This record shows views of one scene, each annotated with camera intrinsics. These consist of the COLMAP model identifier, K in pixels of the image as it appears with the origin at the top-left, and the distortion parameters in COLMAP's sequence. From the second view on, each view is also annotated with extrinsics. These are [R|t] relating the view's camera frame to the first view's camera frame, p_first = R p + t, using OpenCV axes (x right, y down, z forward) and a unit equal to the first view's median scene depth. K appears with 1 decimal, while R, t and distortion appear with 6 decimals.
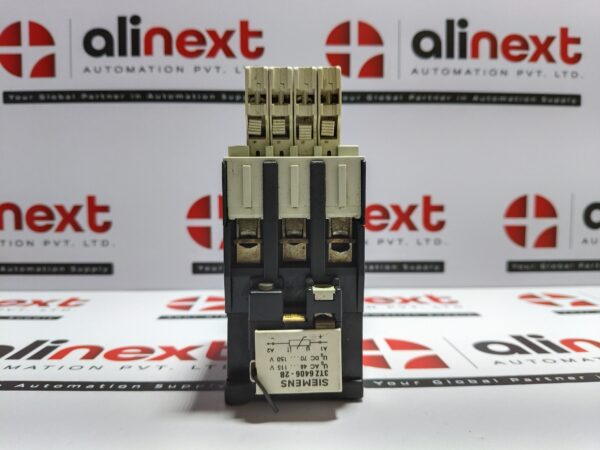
lens RADIAL K [[484.5, 0, 300.0], [0, 484.5, 225.0], [0, 0, 1]] dist [0.004696, -0.089652]
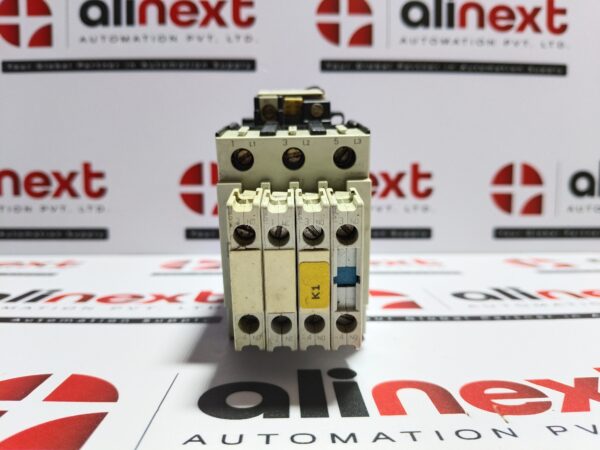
lens RADIAL K [[491.1, 0, 300.0], [0, 491.1, 225.0], [0, 0, 1]] dist [0.001026, -0.095249]
pose [[0.999980, 0.002125, -0.006038, 0.027400], [-0.002052, 0.999924, 0.012174, 0.059796], [0.006064, -0.012161, 0.999908, -0.038016]]
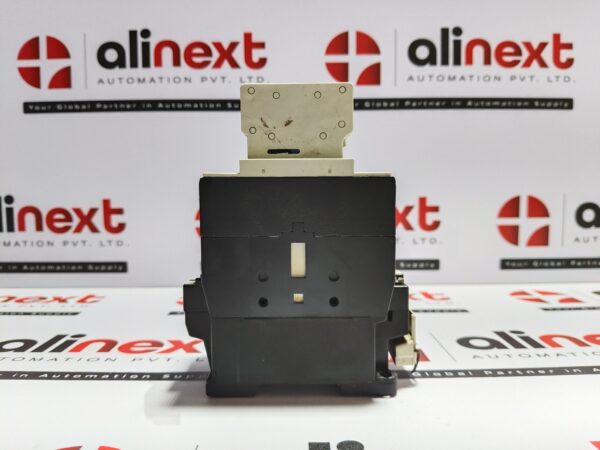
lens RADIAL K [[483.9, 0, 300.0], [0, 483.9, 225.0], [0, 0, 1]] dist [0.004525, -0.086157]
pose [[0.999524, -0.003736, -0.030610, 0.029523], [0.004216, 0.999869, 0.015641, -0.018452], [0.030547, -0.015762, 0.999409, -0.057683]]
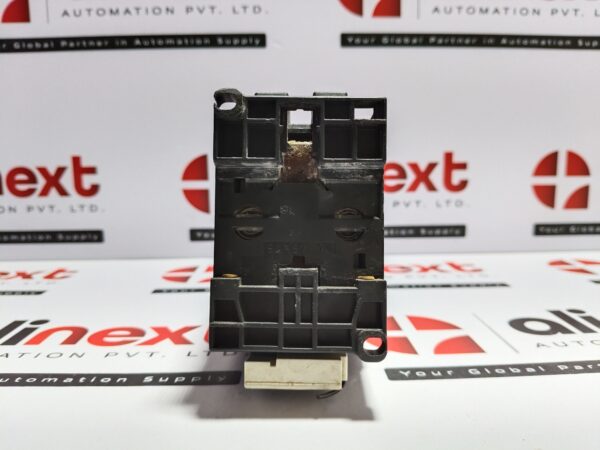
lens RADIAL K [[483.9, 0, 300.0], [0, 483.9, 225.0], [0, 0, 1]] dist [0.004525, -0.086157]
pose [[0.999938, -0.008782, -0.006860, -0.008366], [0.009328, 0.996418, 0.084053, -0.003988], [0.006098, -0.084112, 0.996438, 0.094790]]
